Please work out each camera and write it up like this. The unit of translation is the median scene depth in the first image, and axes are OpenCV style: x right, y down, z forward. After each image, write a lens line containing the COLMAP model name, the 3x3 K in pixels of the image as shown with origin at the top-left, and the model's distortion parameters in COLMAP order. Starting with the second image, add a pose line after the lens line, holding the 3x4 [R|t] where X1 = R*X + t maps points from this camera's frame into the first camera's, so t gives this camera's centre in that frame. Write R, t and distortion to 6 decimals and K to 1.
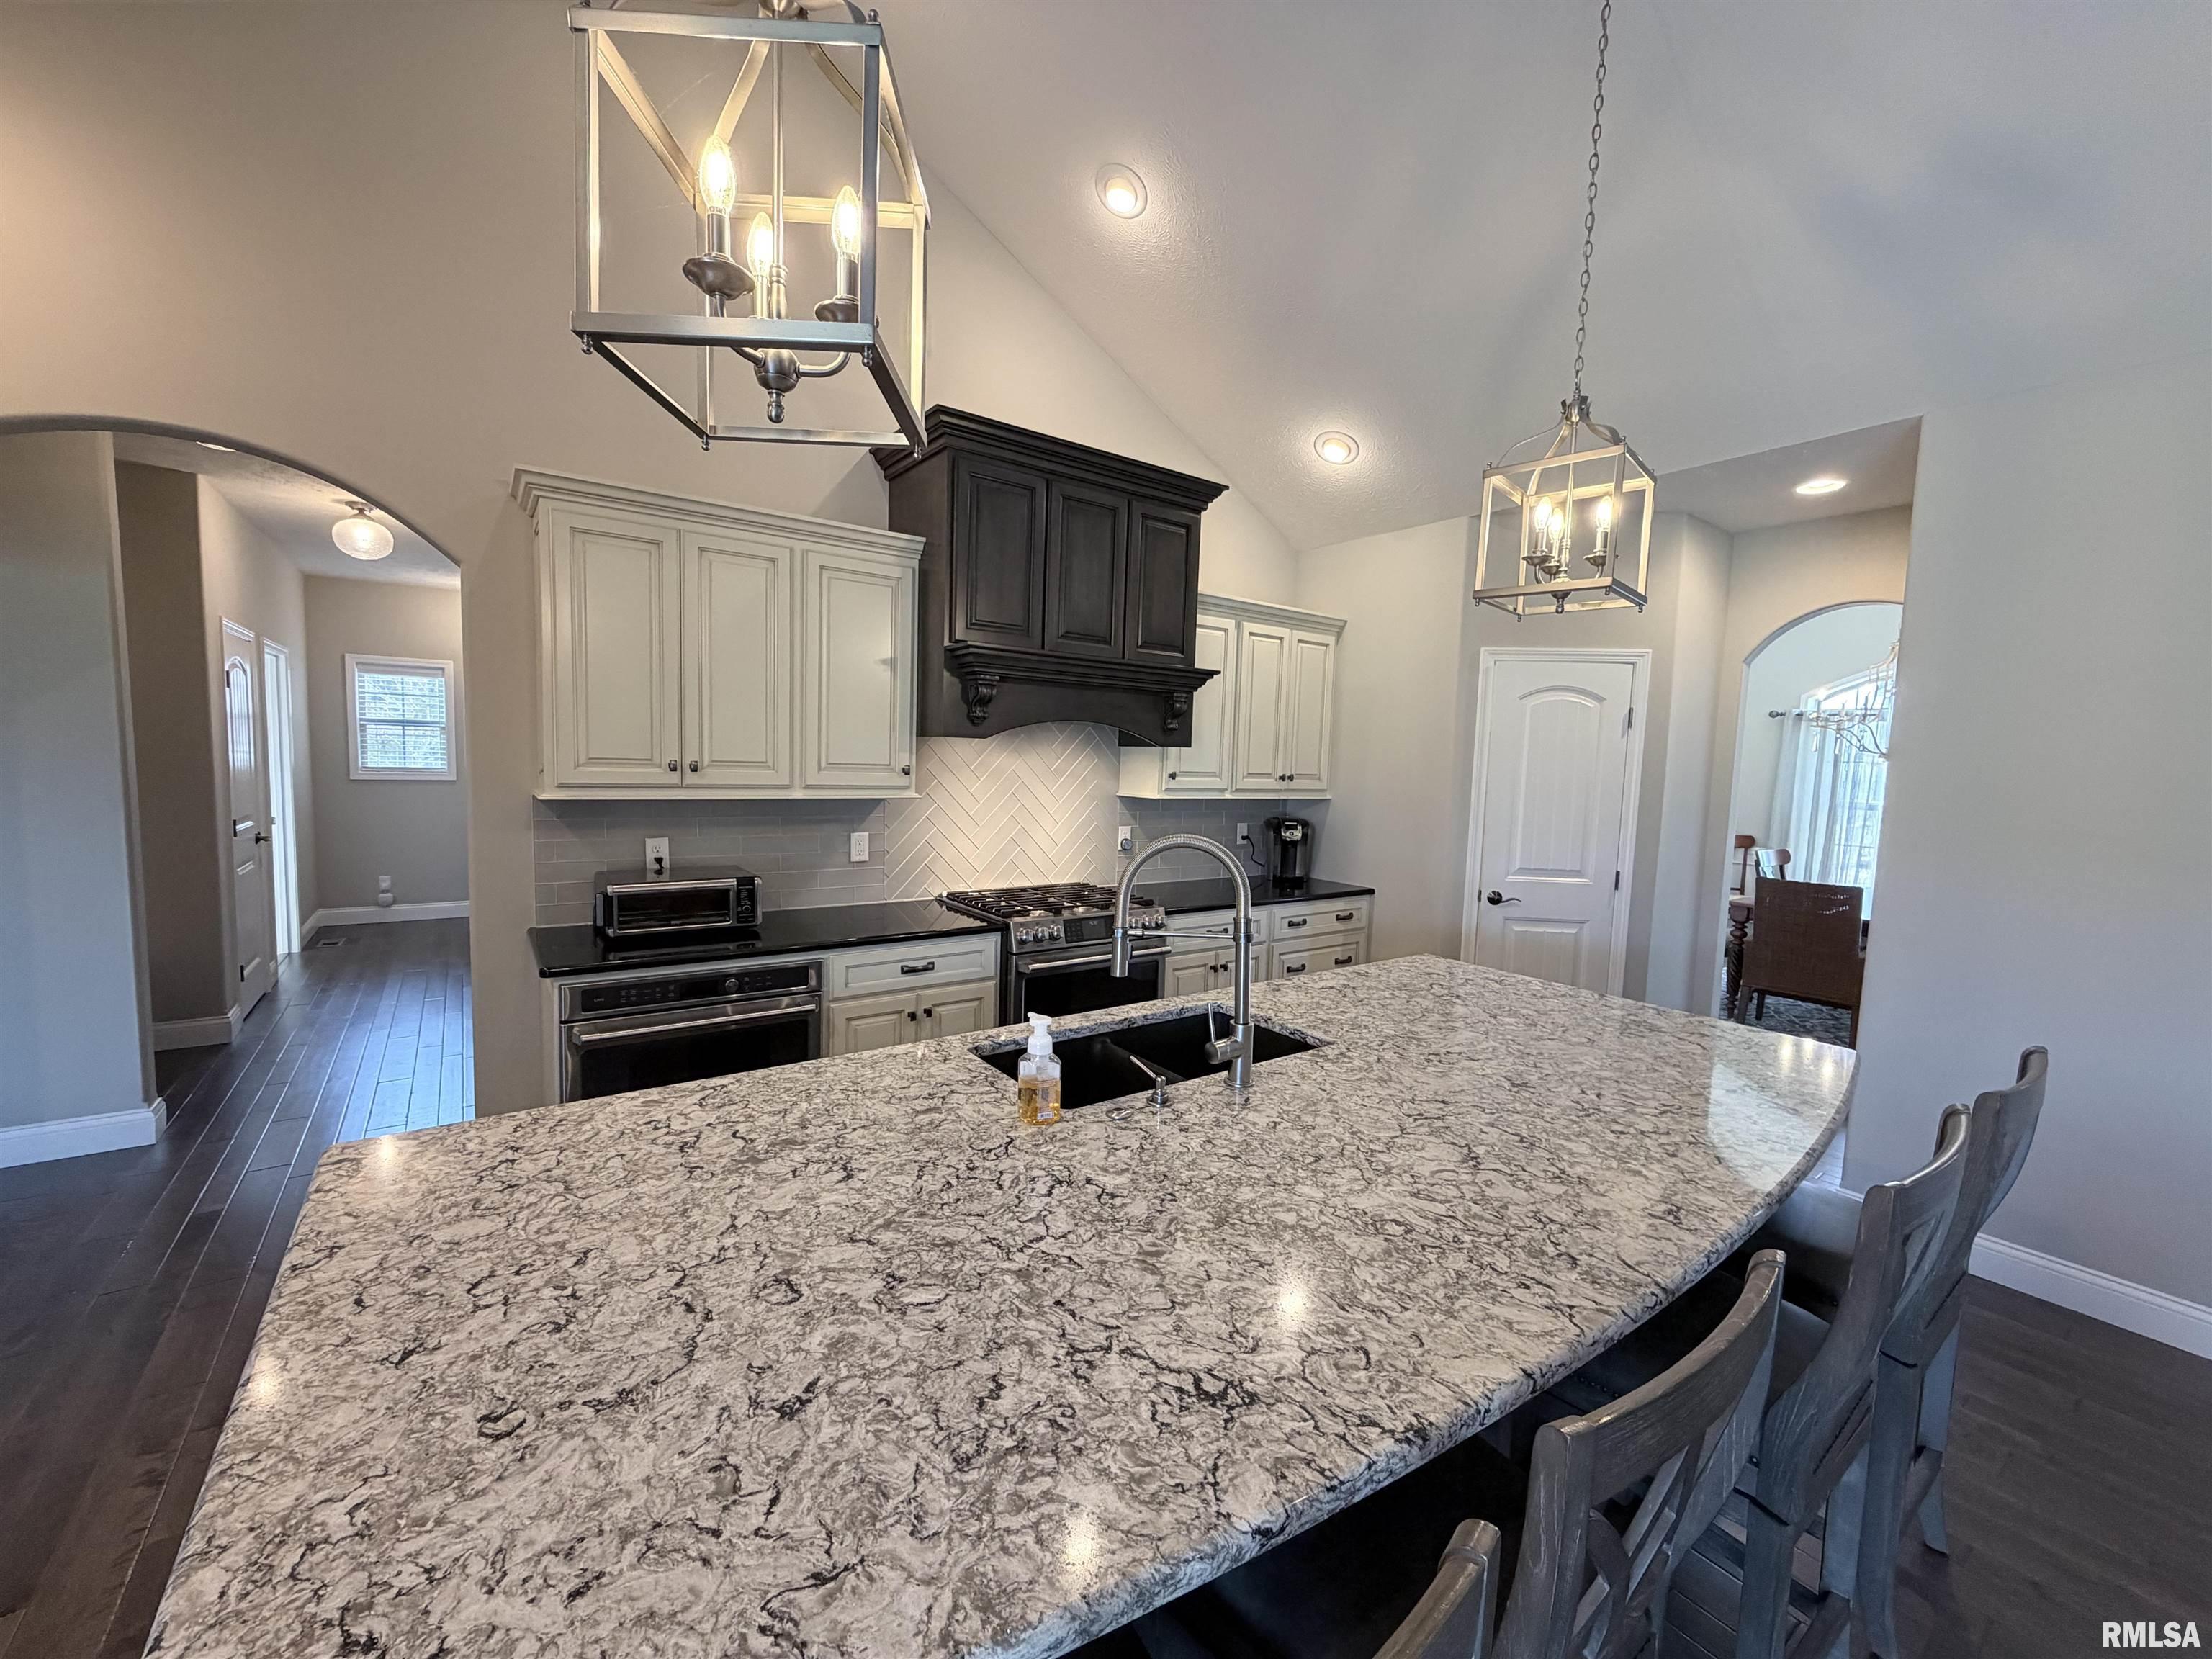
lens RADIAL K [[880.3, 0, 1103.7], [0, 880.3, 831.7], [0, 0, 1]] dist [-0.002218, 0.000970]
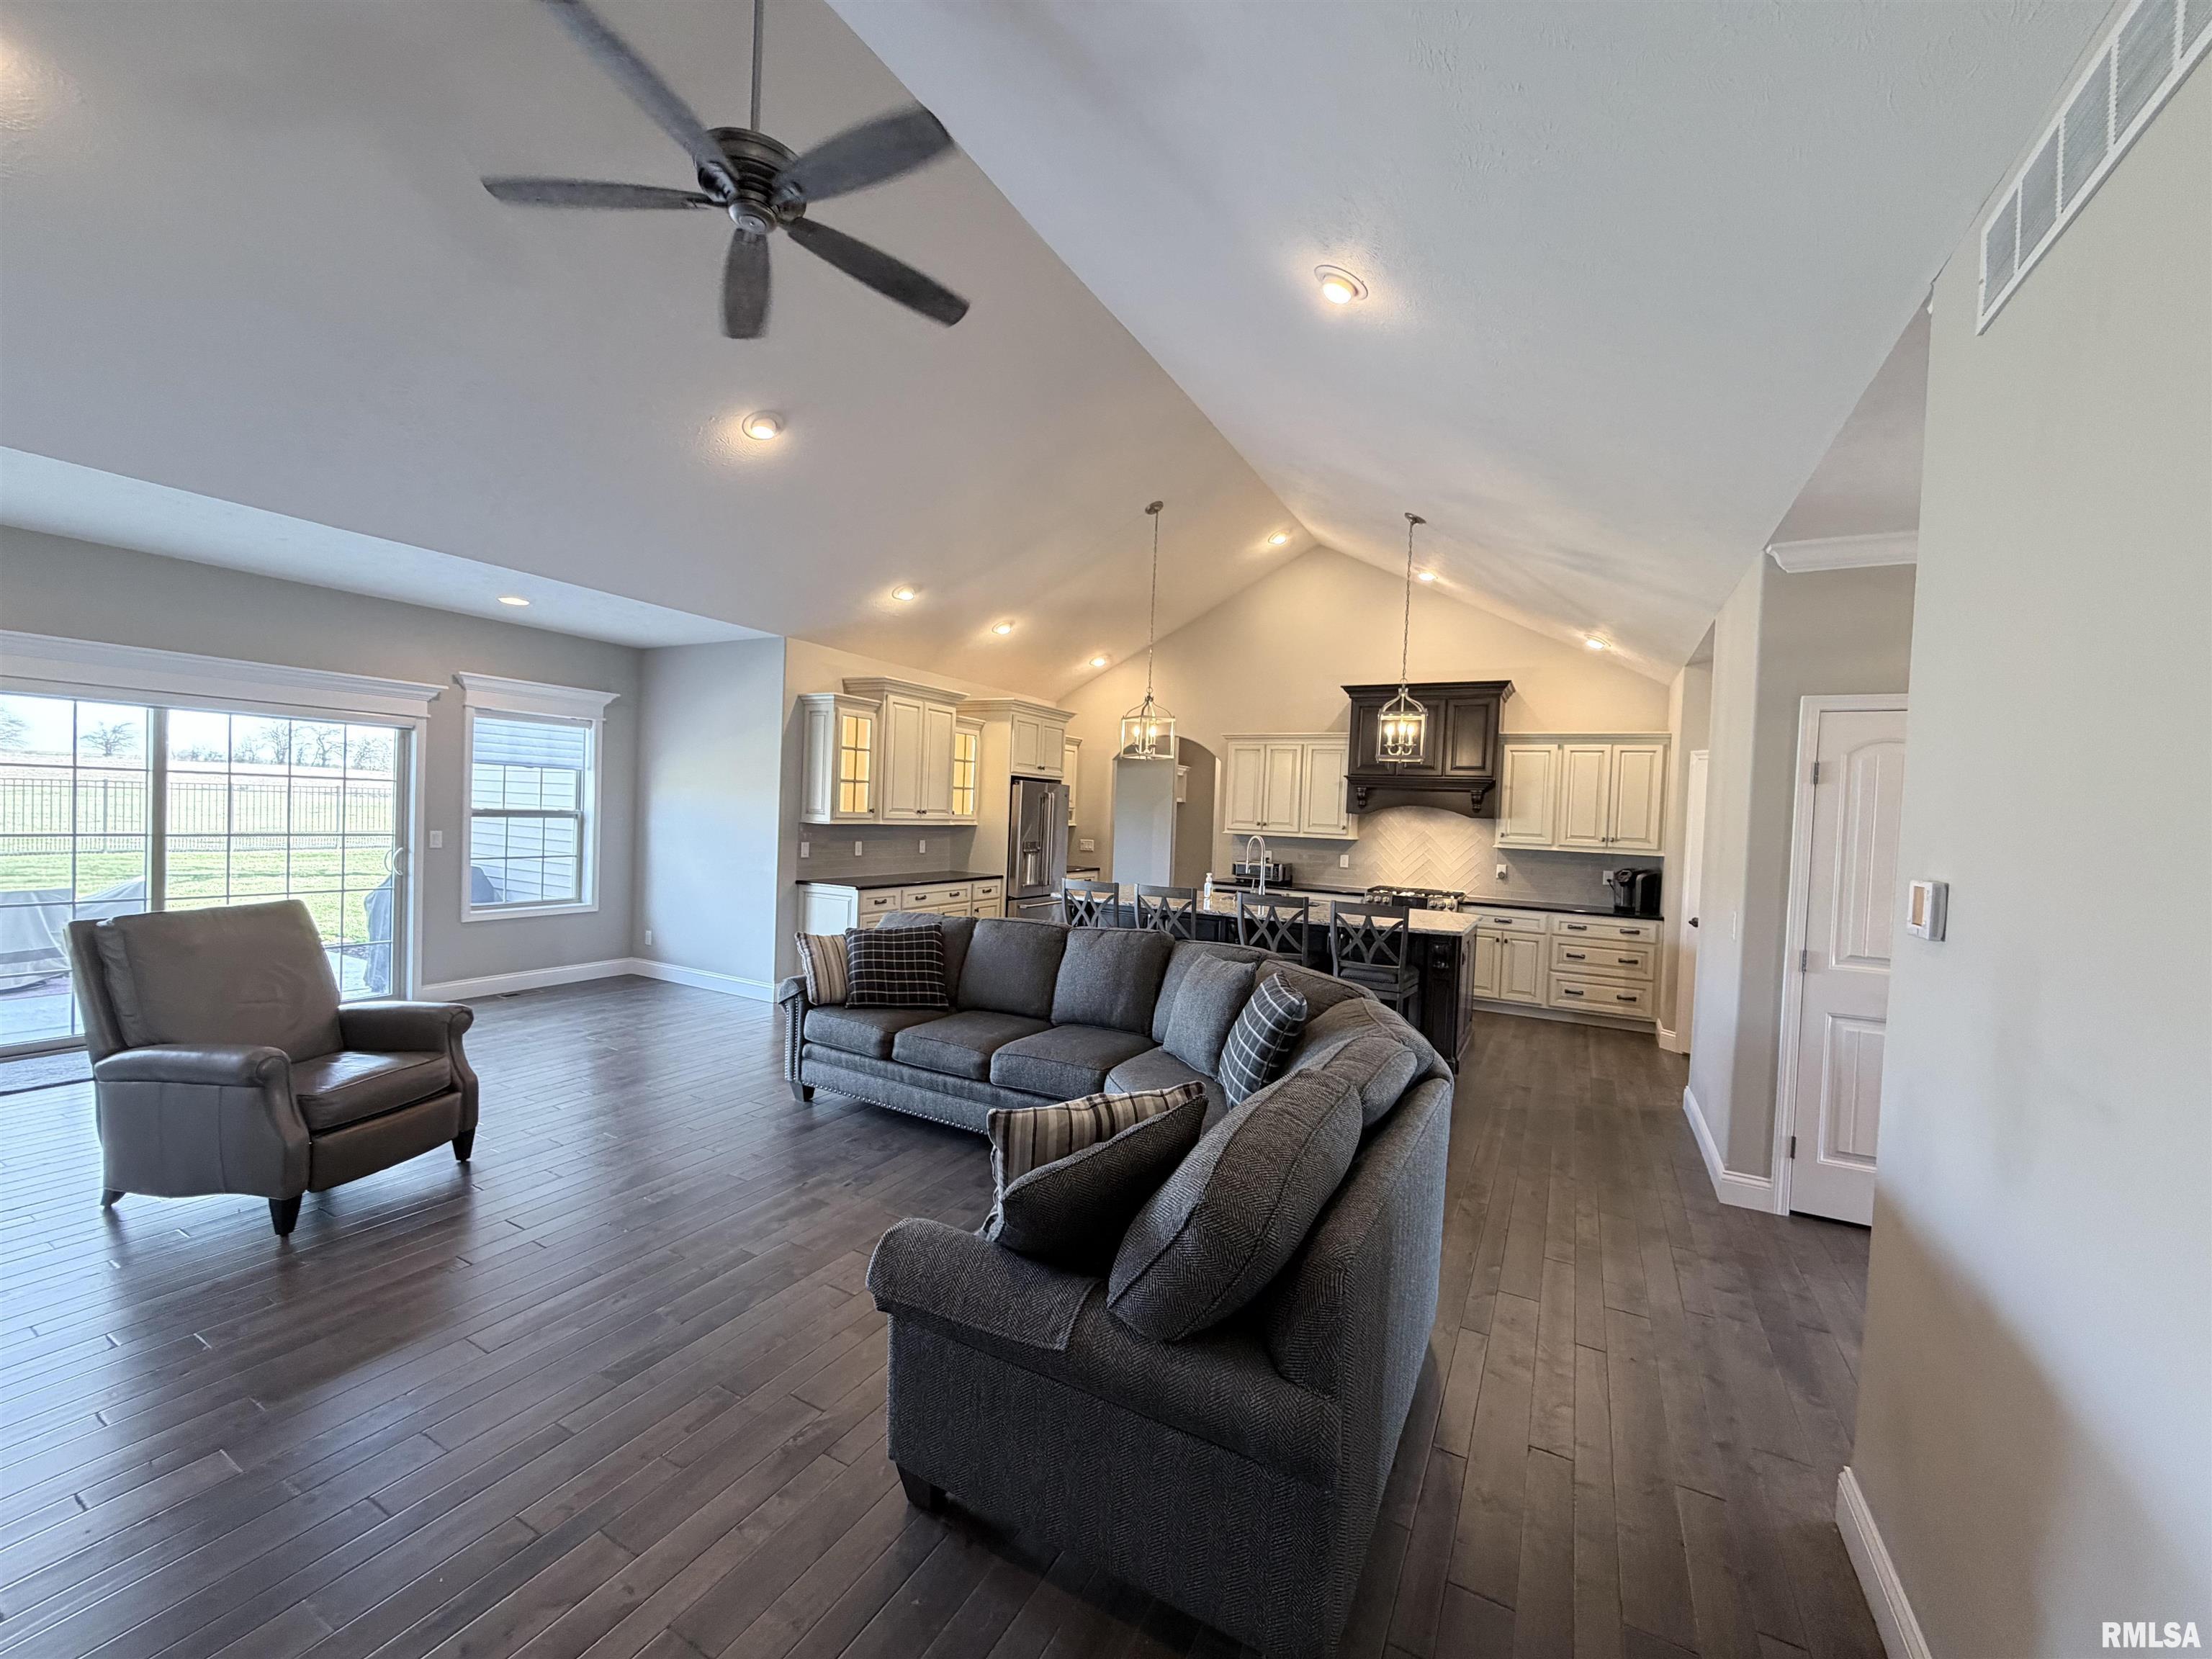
lens RADIAL K [[880.3, 0, 1099.5], [0, 880.3, 824.3], [0, 0, 1]] dist [-0.002218, 0.000970]
pose [[0.435998, -0.001138, -0.899947, 1.760116], [-0.102915, 0.993376, -0.051116, 0.121459], [0.894044, 0.114905, 0.432993, -0.685251]]
